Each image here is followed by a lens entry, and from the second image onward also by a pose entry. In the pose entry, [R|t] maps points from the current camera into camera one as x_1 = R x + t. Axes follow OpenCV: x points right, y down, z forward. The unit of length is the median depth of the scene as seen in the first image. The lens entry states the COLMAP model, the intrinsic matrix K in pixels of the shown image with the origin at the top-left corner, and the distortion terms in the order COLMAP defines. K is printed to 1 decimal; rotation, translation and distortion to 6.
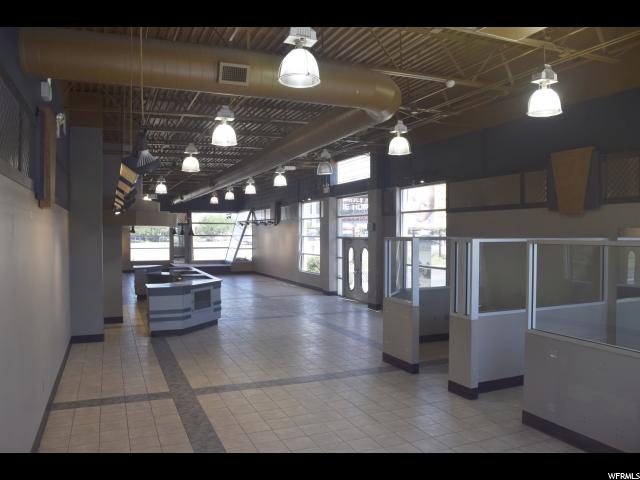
lens RADIAL K [[510.9, 0, 320.0], [0, 510.9, 240.0], [0, 0, 1]] dist [-0.003576, -0.001507]
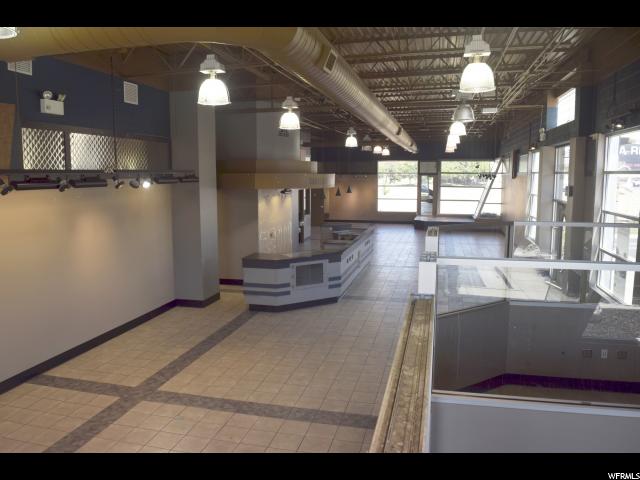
lens RADIAL K [[514.9, 0, 320.0], [0, 514.9, 240.0], [0, 0, 1]] dist [-0.085678, -0.000313]
pose [[0.808761, 0.075798, -0.583232, 0.315184], [-0.008353, 0.993041, 0.117475, -0.050170], [0.588078, -0.090137, 0.803766, 0.314760]]
